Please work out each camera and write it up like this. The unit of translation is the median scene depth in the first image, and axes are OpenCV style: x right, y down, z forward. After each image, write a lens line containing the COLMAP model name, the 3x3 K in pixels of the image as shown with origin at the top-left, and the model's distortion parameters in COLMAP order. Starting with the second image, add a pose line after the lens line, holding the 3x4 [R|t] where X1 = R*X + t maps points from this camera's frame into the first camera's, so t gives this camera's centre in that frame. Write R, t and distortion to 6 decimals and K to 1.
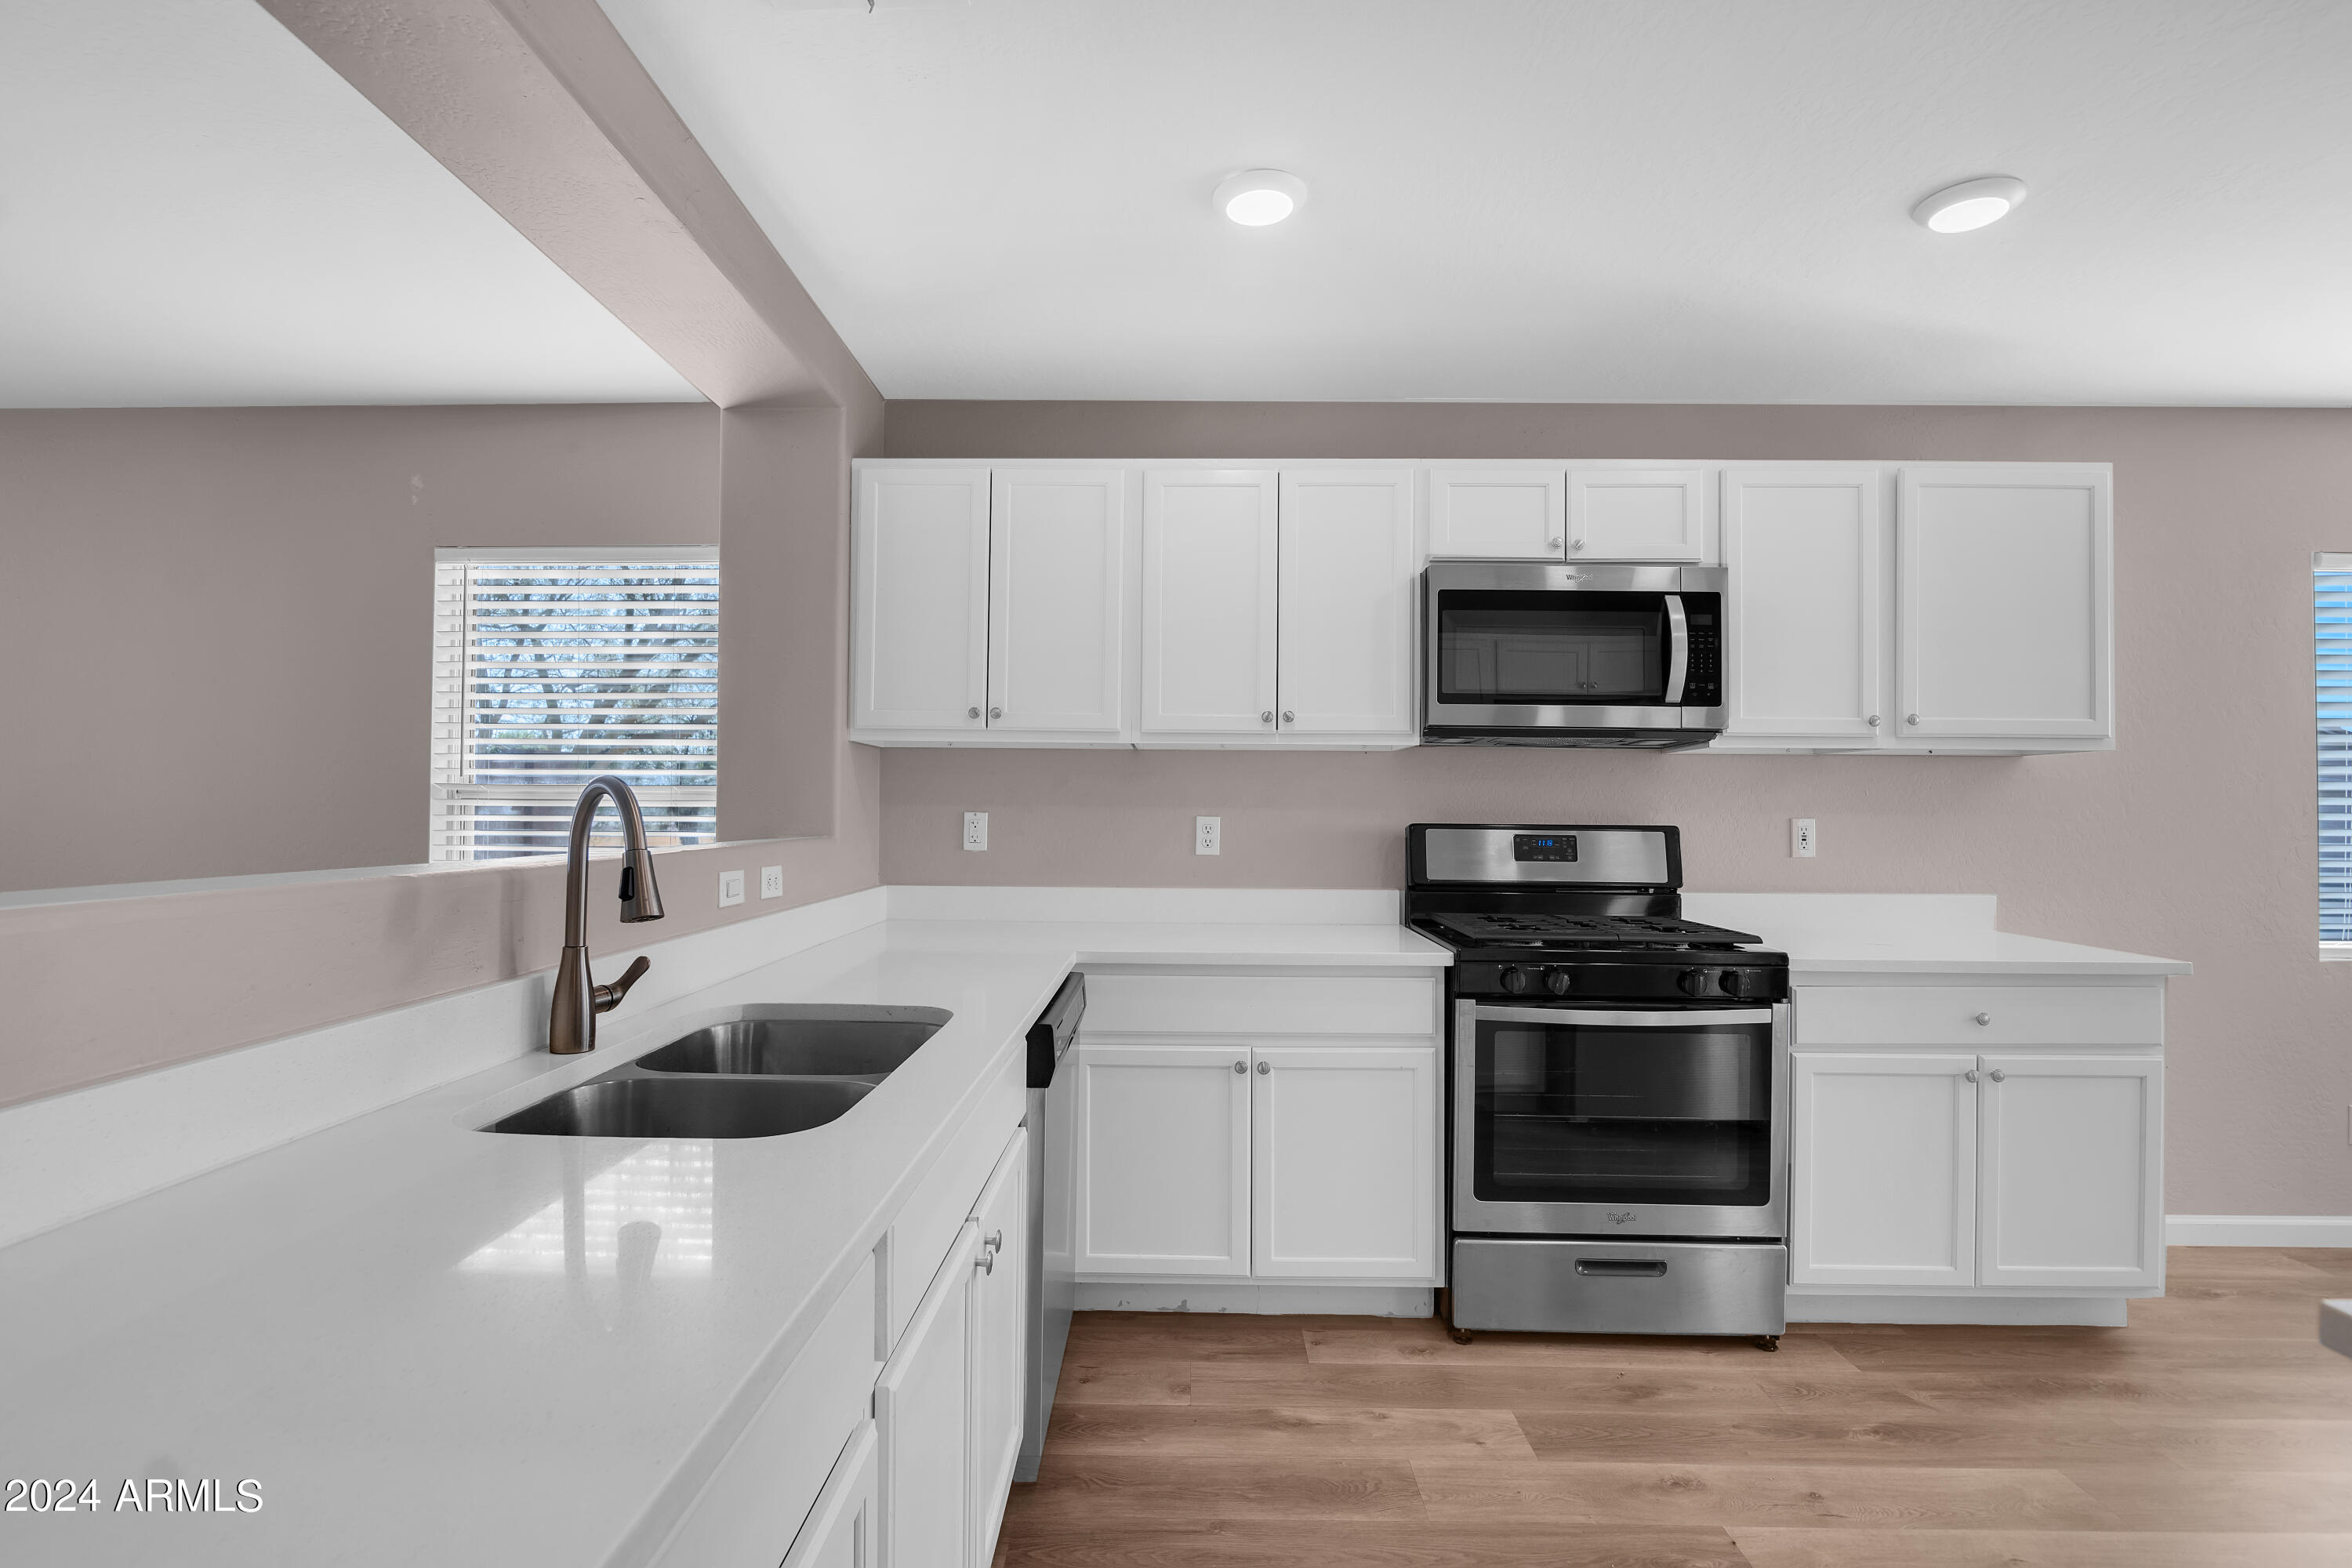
lens RADIAL K [[1109.4, 0, 1176.0], [0, 1109.4, 784.0], [0, 0, 1]] dist [0.002093, 0.000172]
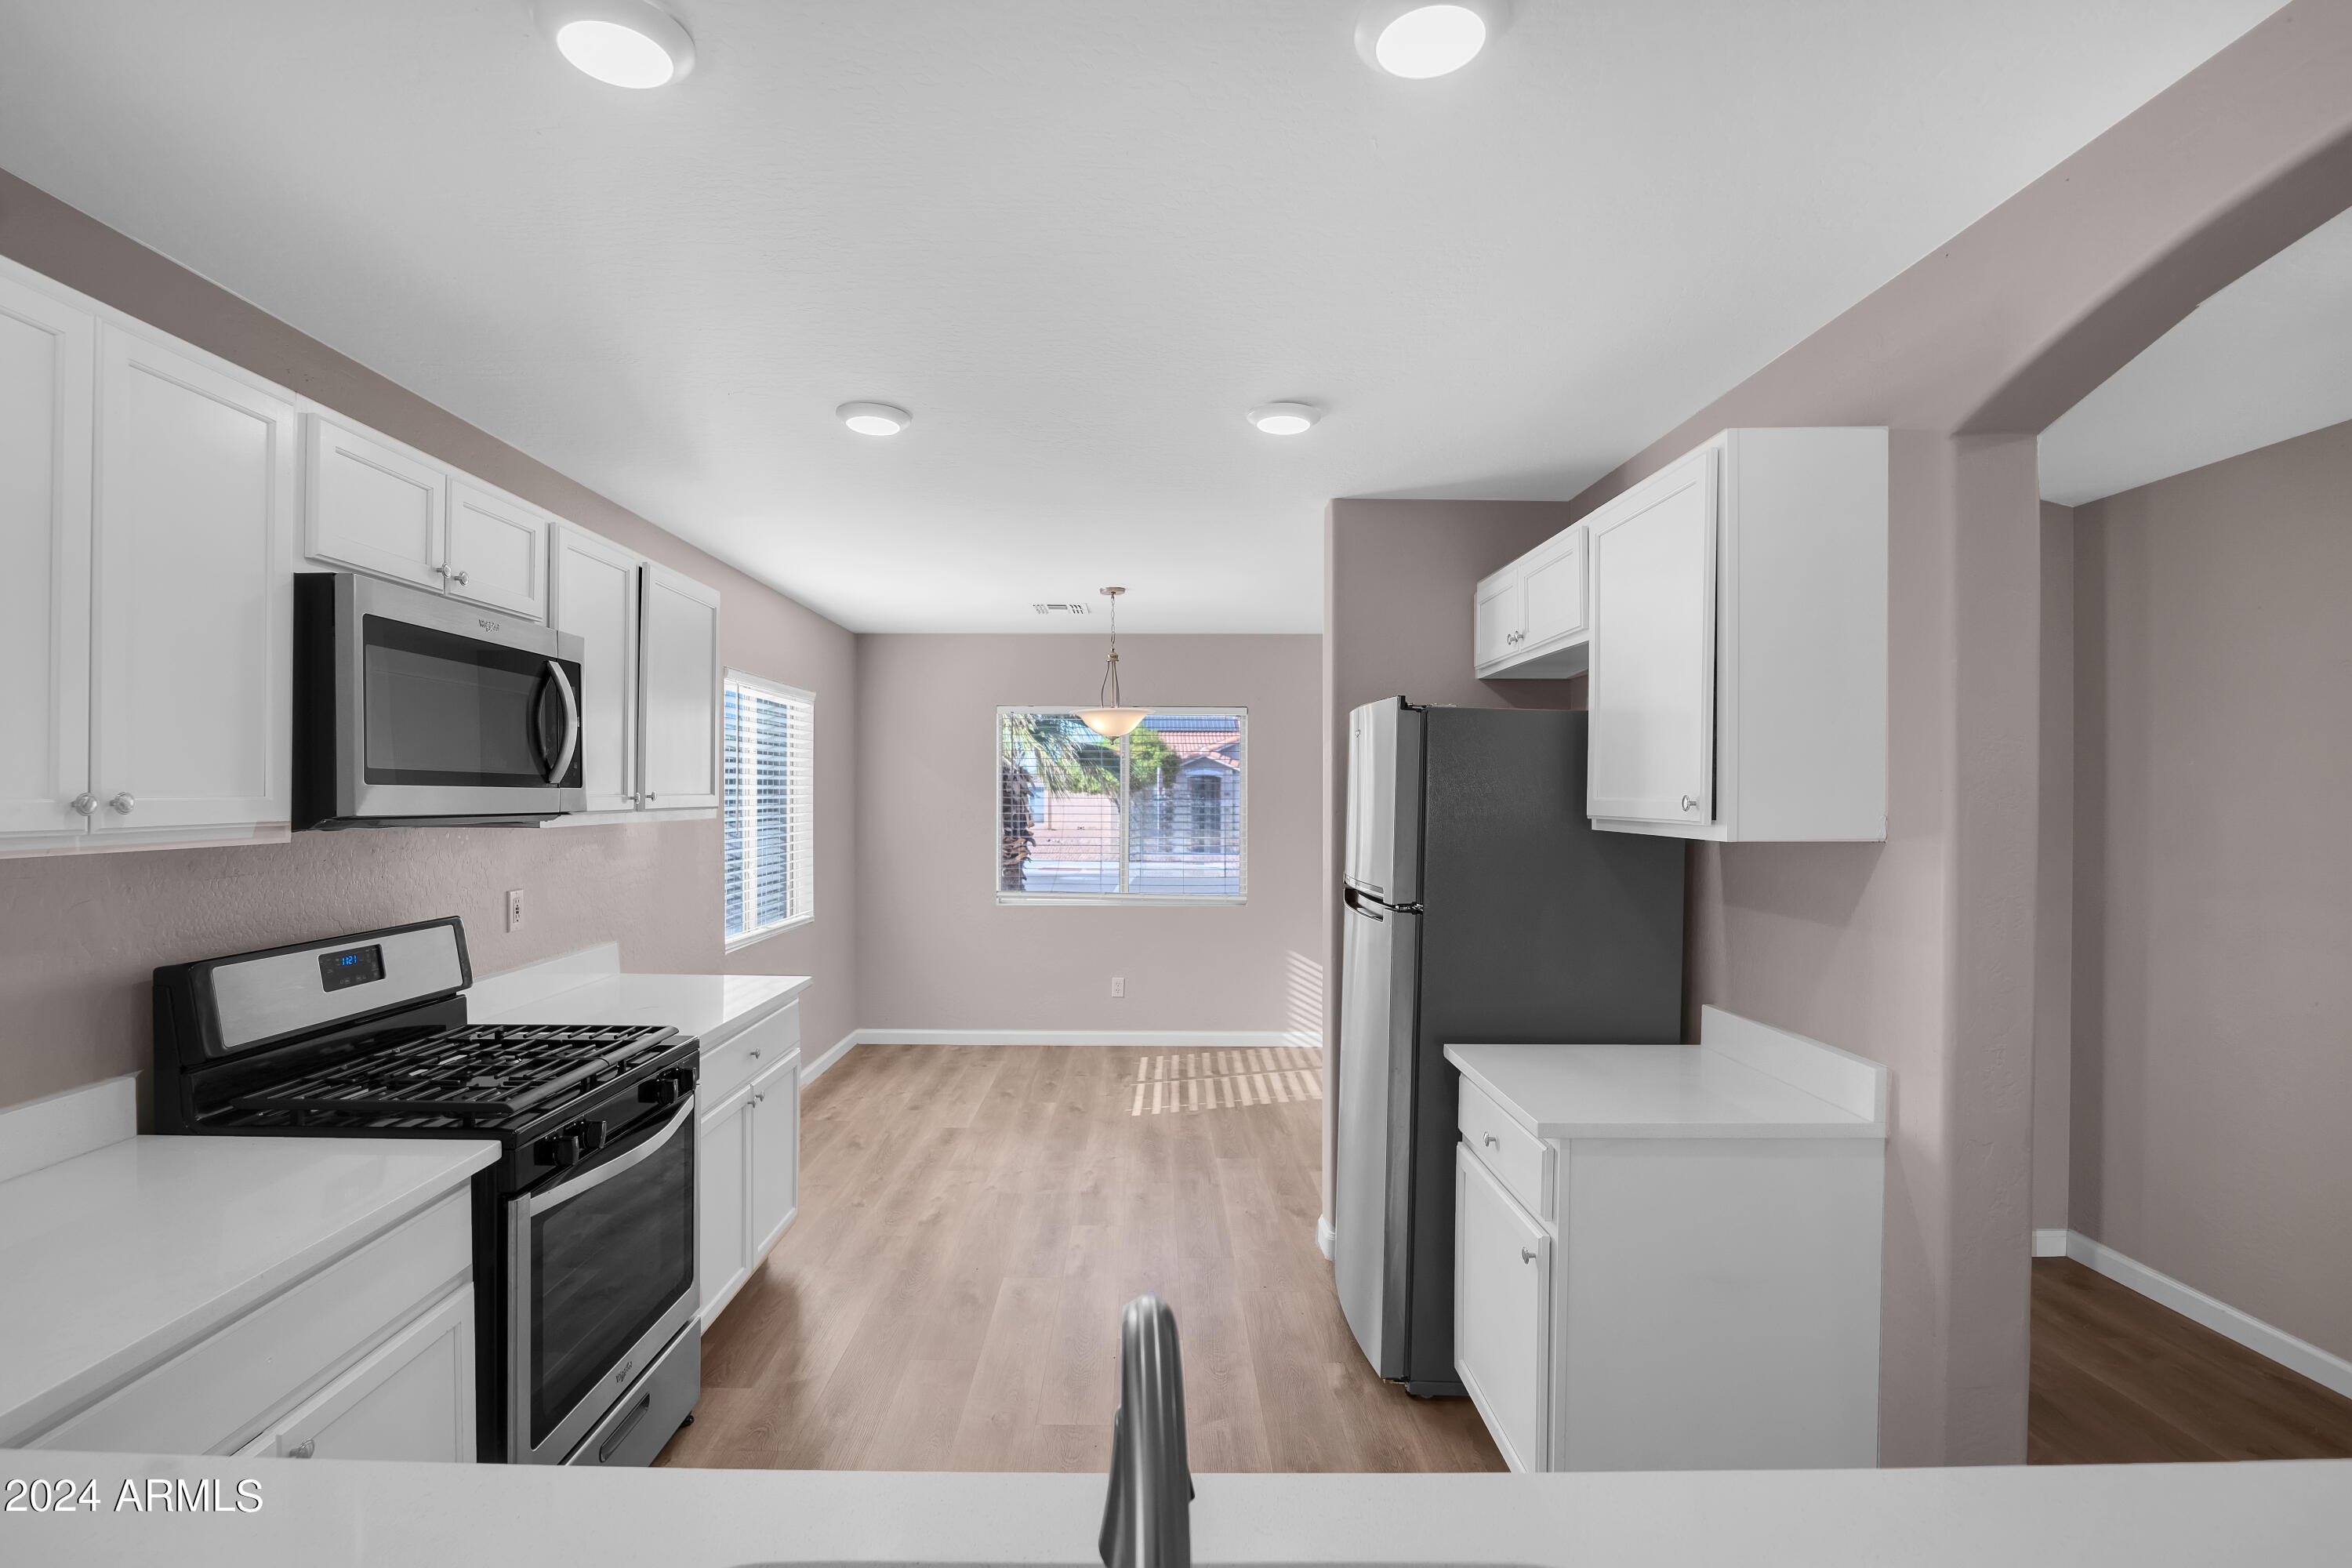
lens RADIAL K [[1109.4, 0, 1176.0], [0, 1109.4, 784.0], [0, 0, 1]] dist [0.002093, 0.000172]
pose [[-0.021782, -0.000797, 0.999762, -0.410766], [-0.032610, 0.999468, 0.000086, -0.080739], [-0.999231, -0.032601, -0.021797, 0.480614]]
